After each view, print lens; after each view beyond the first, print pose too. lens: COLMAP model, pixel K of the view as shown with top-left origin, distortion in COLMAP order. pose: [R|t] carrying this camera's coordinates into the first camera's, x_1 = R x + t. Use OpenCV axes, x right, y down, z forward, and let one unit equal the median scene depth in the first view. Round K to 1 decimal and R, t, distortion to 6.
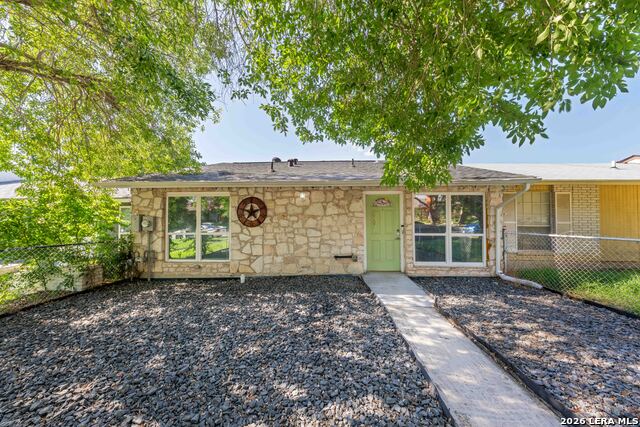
lens RADIAL K [[219.2, 0, 320.3], [0, 219.2, 213.7], [0, 0, 1]] dist [-0.003217, -0.000100]
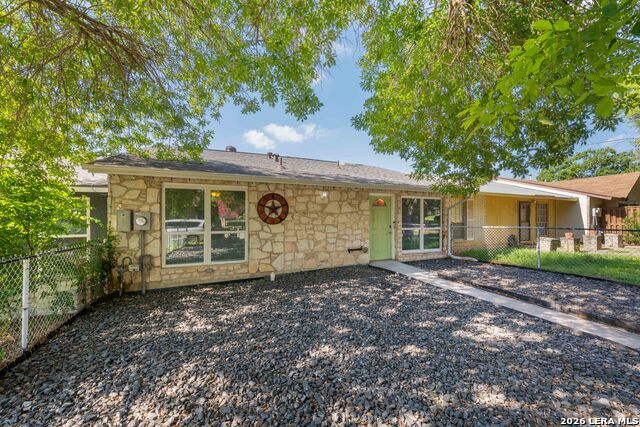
lens RADIAL K [[246.9, 0, 321.4], [0, 246.9, 219.8], [0, 0, 1]] dist [-0.001749, -0.000122]
pose [[0.901681, -0.000229, 0.432401, -0.602257], [-0.011192, 0.999652, 0.023869, 0.012574], [-0.432257, -0.026362, 0.901365, -0.079394]]
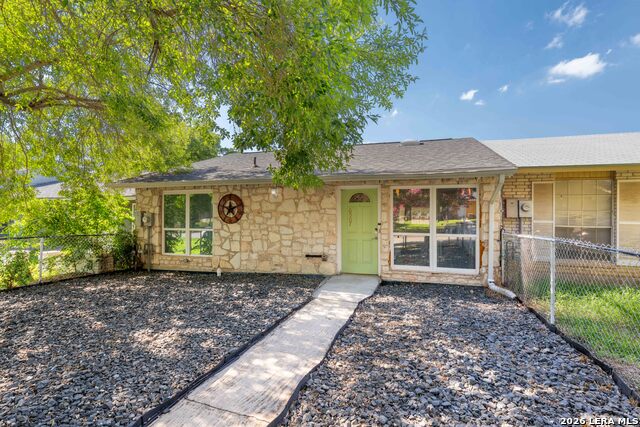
lens RADIAL K [[317.4, 0, 320.0], [0, 317.4, 212.3], [0, 0, 1]] dist [-0.005152, -0.001492]
pose [[0.962163, 0.001197, -0.272473, 0.497309], [0.000584, 0.999979, 0.006455, -0.001104], [0.272475, -0.006370, 0.962142, -0.310194]]
